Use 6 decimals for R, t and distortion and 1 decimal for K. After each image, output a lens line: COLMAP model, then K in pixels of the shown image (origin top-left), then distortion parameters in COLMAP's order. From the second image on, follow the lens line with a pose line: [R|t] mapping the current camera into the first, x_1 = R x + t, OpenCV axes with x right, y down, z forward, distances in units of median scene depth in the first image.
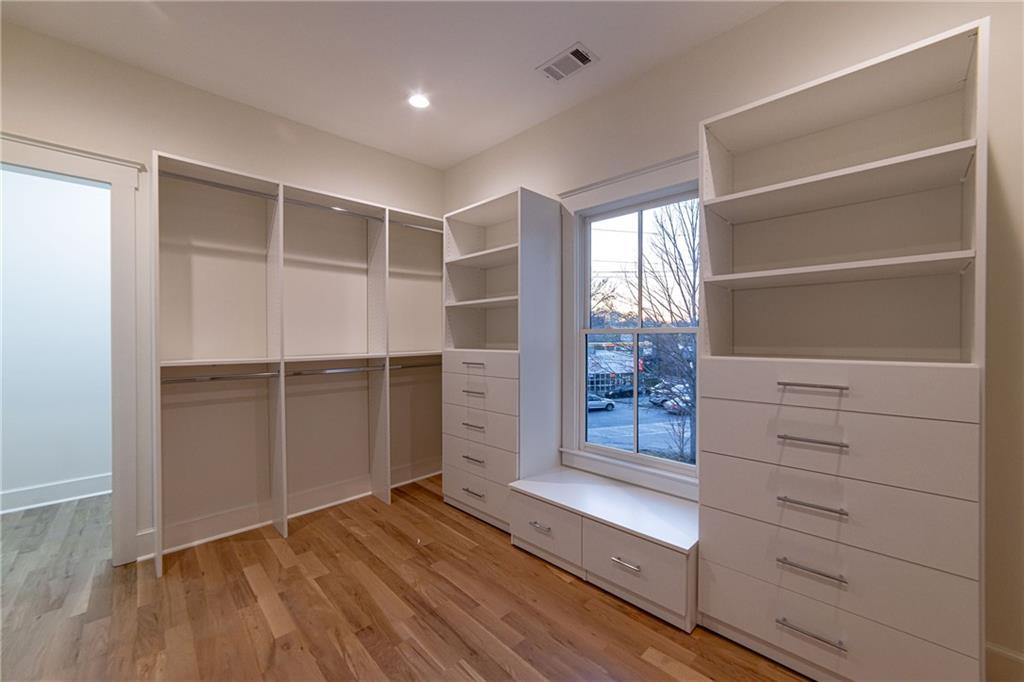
lens RADIAL K [[404.6, 0, 512.0], [0, 404.6, 341.0], [0, 0, 1]] dist [0.000874, 0.000540]
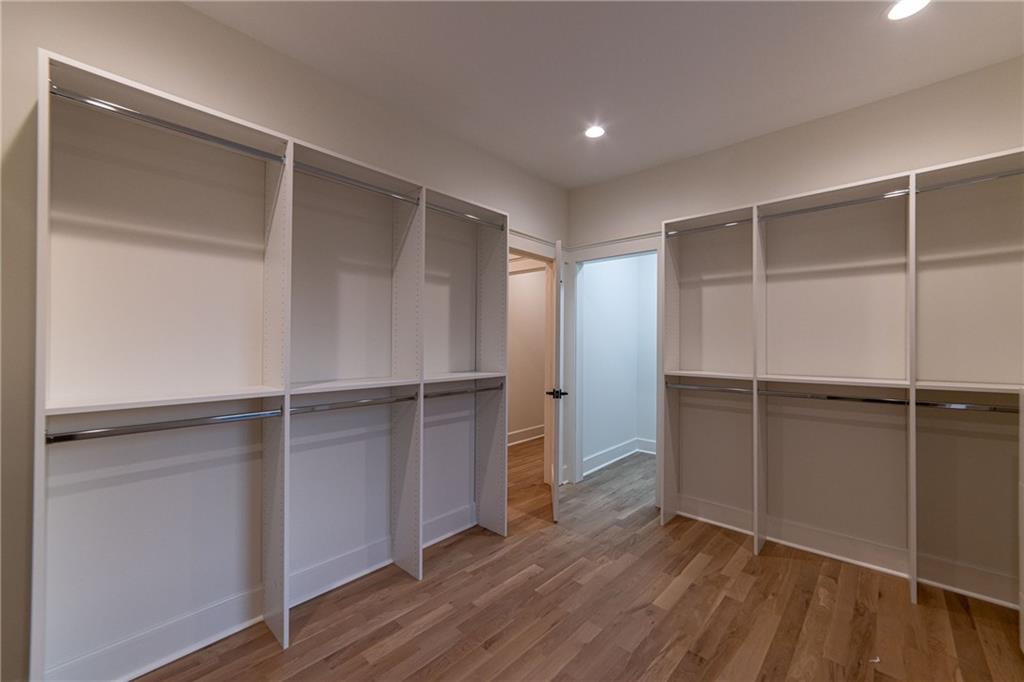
lens RADIAL K [[410.5, 0, 512.0], [0, 410.5, 341.0], [0, 0, 1]] dist [0.000487, 0.000201]
pose [[0.042129, -0.000990, -0.999112, 0.502611], [-0.009388, 0.999955, -0.001386, -0.044174], [0.999068, 0.009439, 0.042118, 0.400705]]
